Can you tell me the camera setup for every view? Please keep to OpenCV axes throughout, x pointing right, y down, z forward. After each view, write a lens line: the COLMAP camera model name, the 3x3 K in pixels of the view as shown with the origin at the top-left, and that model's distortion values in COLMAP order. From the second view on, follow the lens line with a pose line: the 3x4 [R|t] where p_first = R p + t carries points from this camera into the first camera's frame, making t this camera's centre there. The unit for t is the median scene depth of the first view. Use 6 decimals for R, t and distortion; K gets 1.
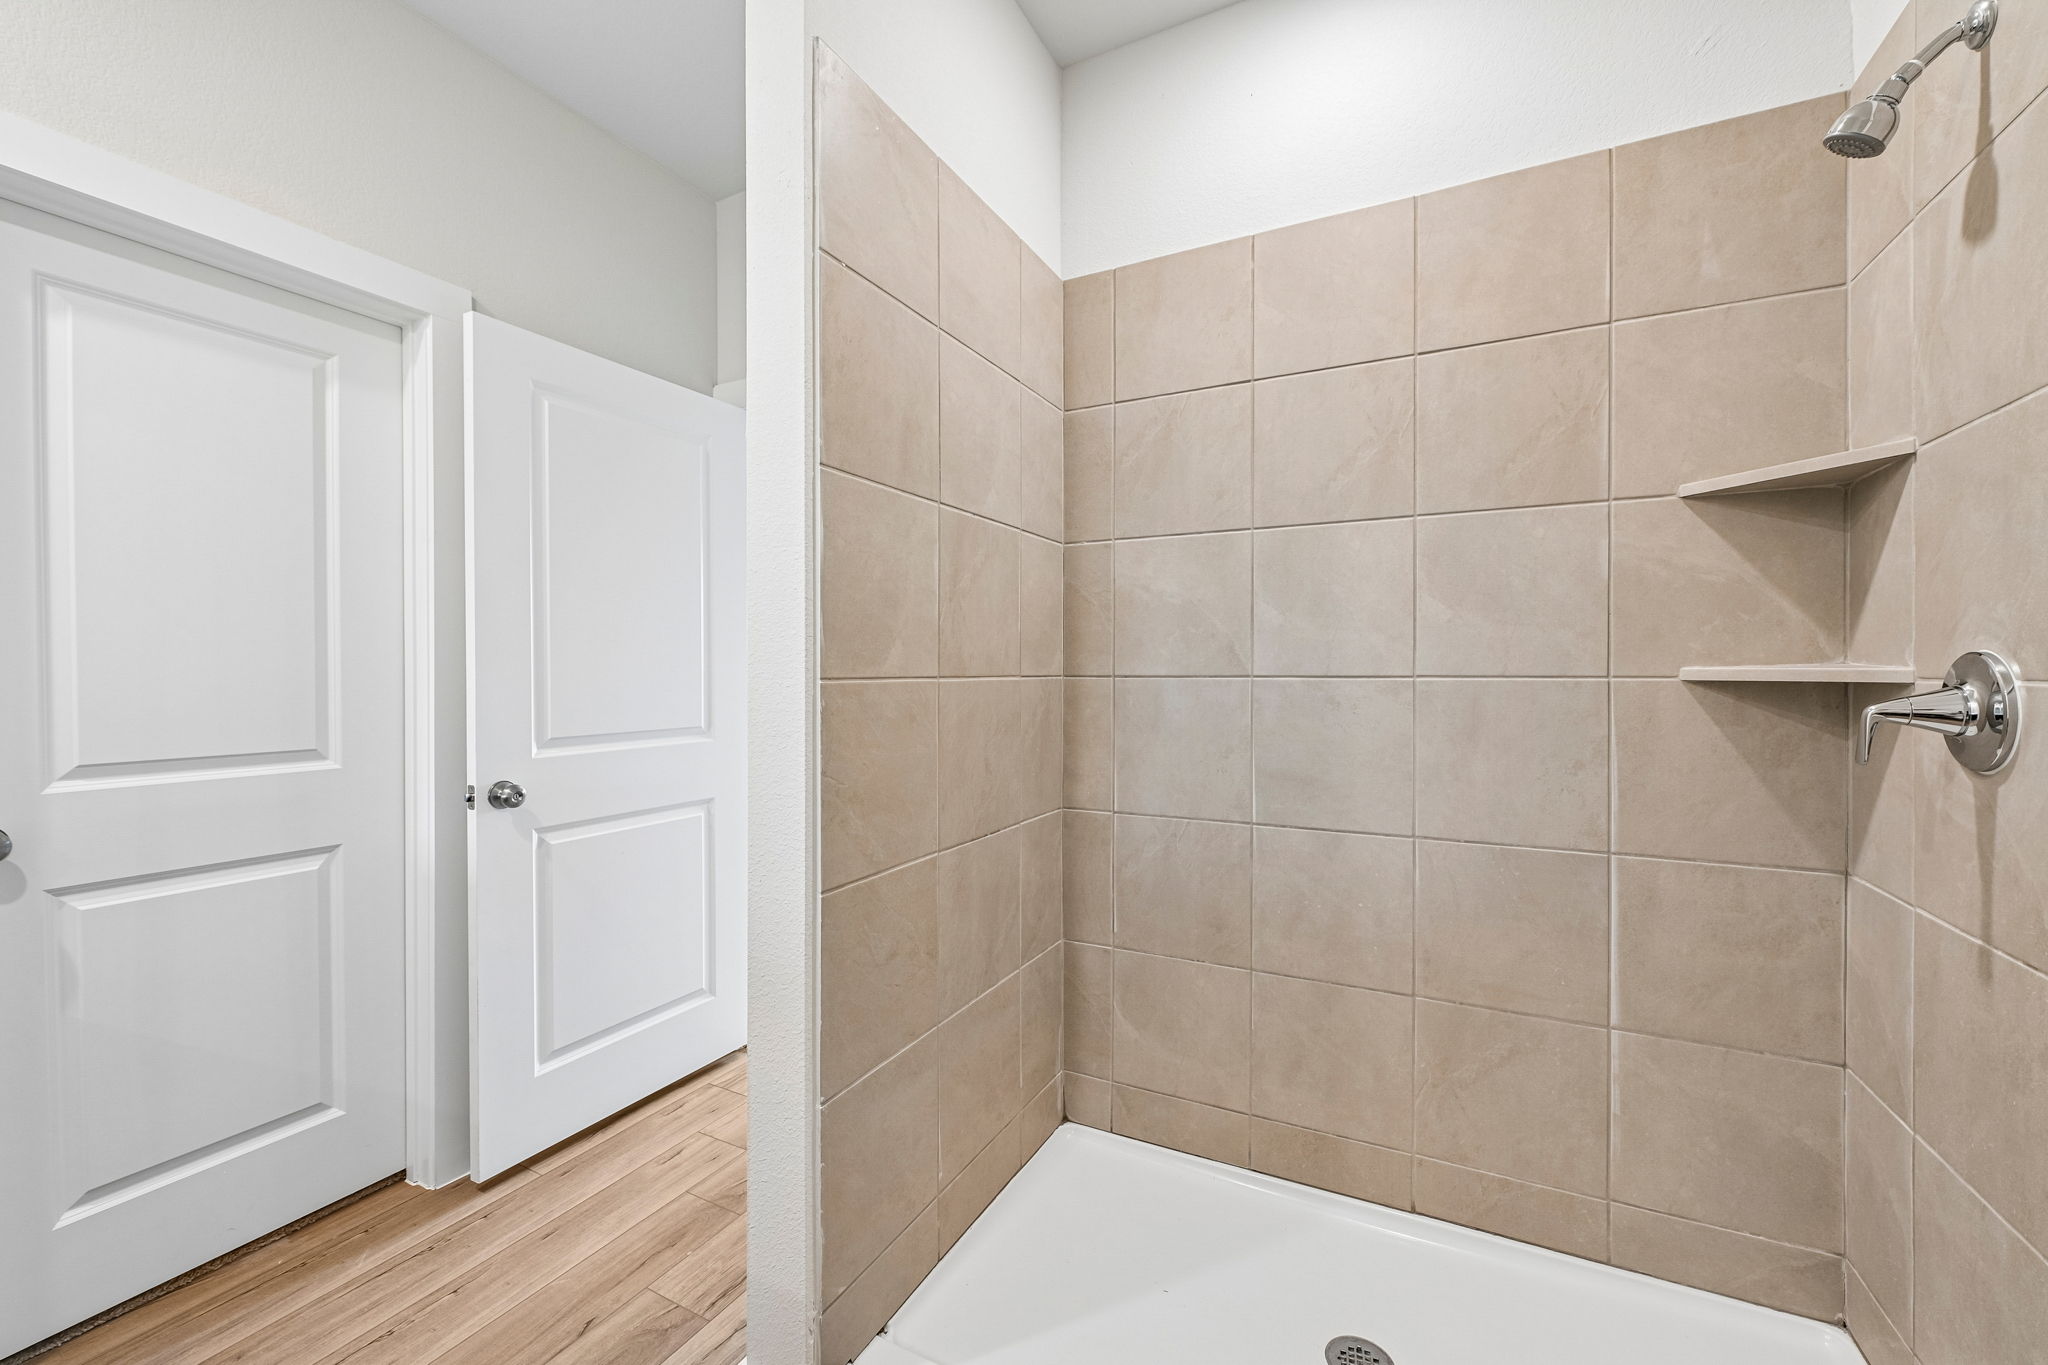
lens RADIAL K [[816.7, 0, 1024.7], [0, 816.7, 678.2], [0, 0, 1]] dist [-0.007135, 0.000424]
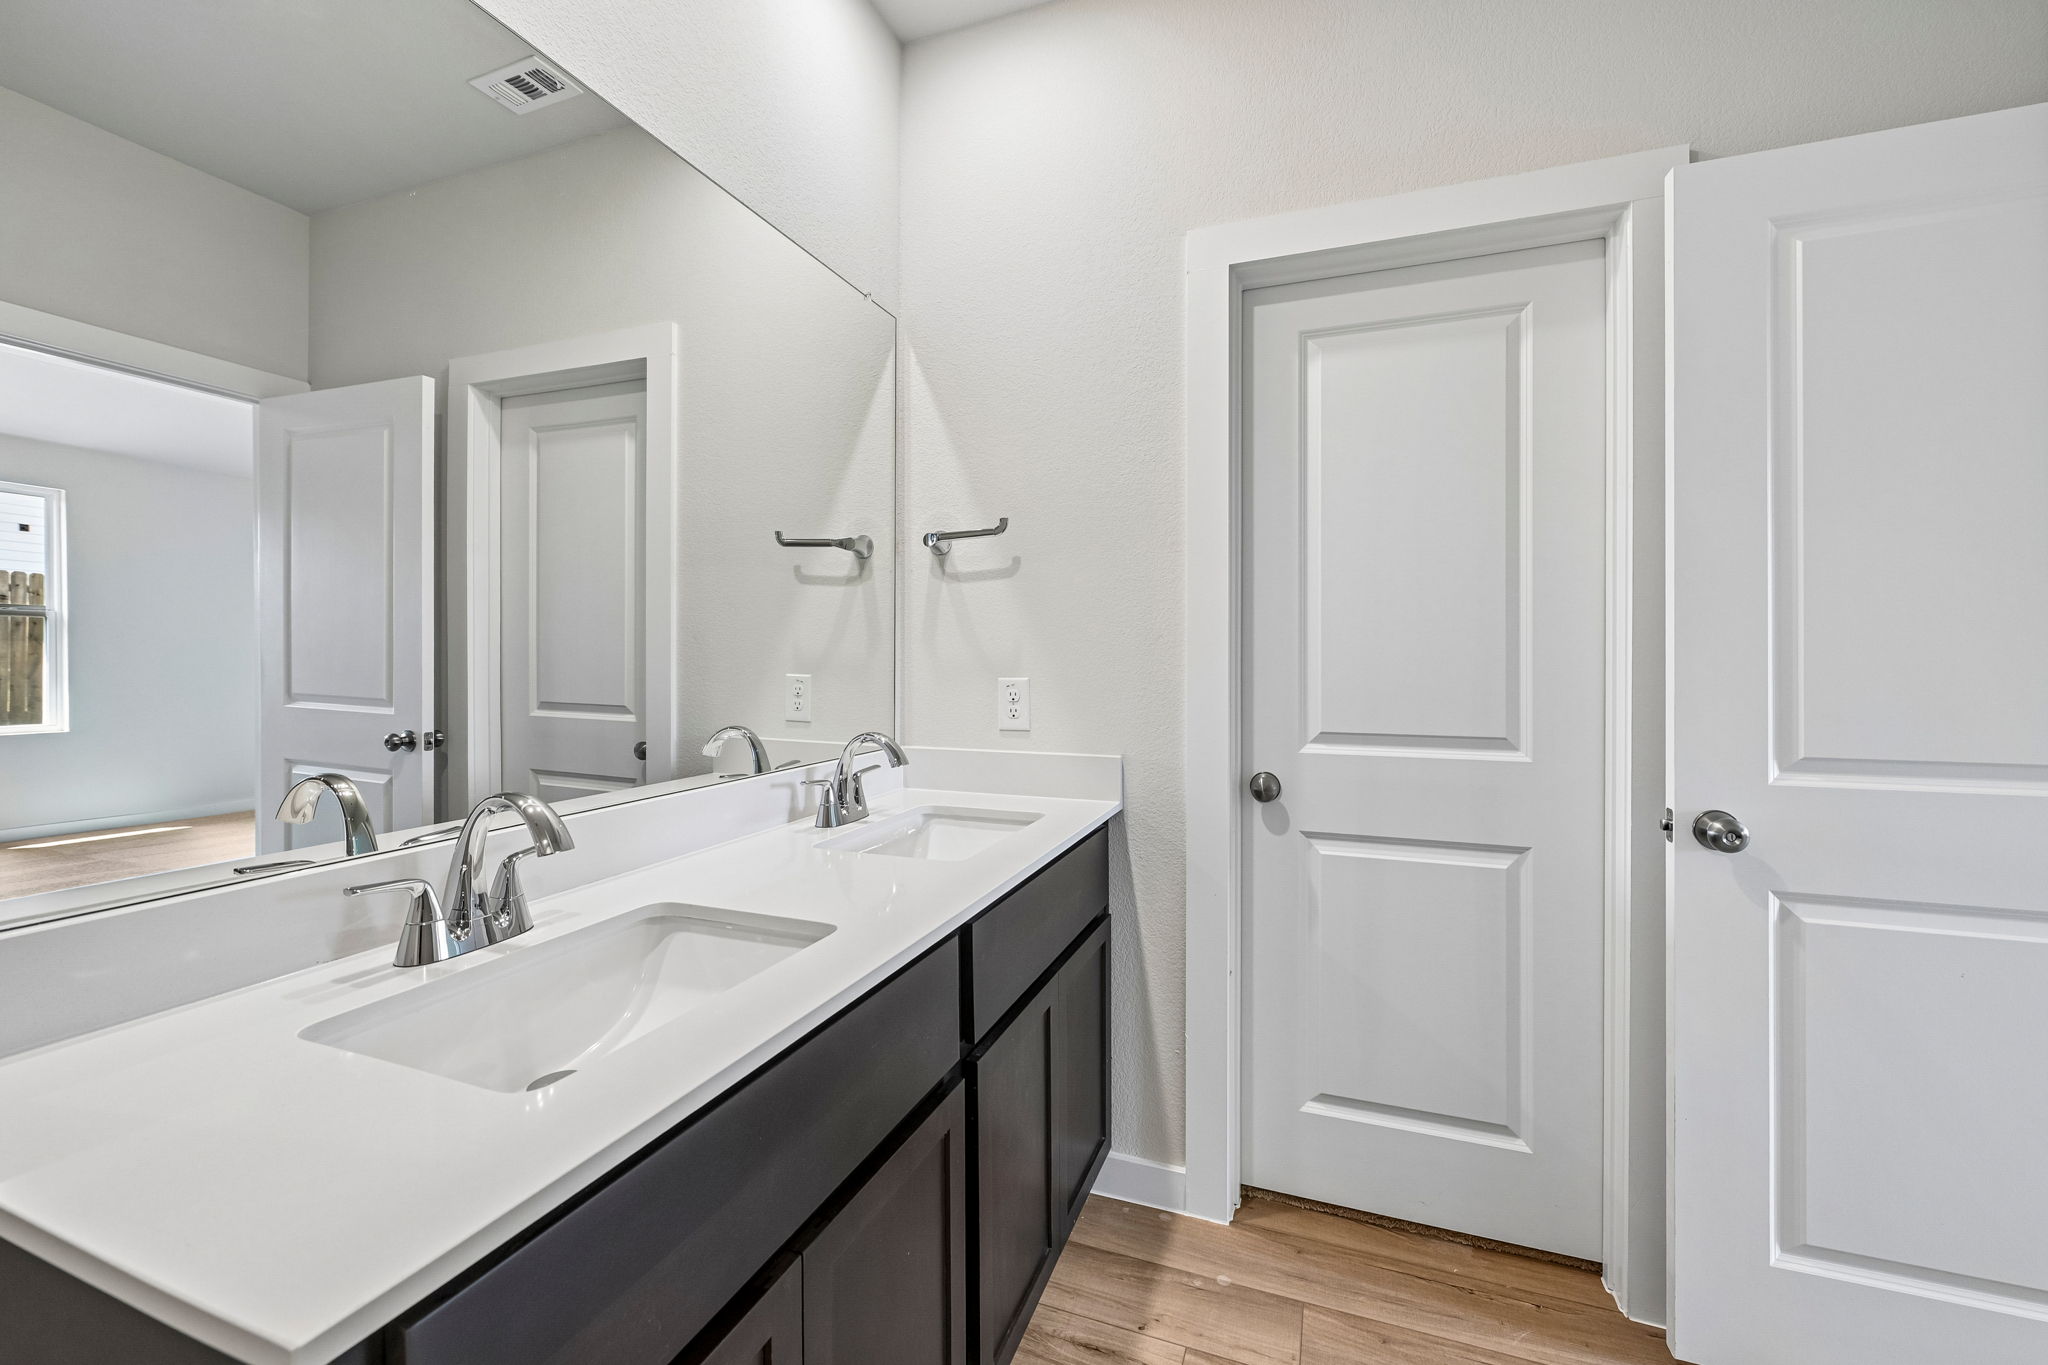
lens RADIAL K [[830.9, 0, 1024.9], [0, 830.9, 649.0], [0, 0, 1]] dist [-0.001708, -0.000580]
pose [[0.128543, -0.004254, -0.991695, -0.008924], [-0.010552, 0.999928, -0.005657, -0.002418], [0.991648, 0.011192, 0.128489, 0.330855]]
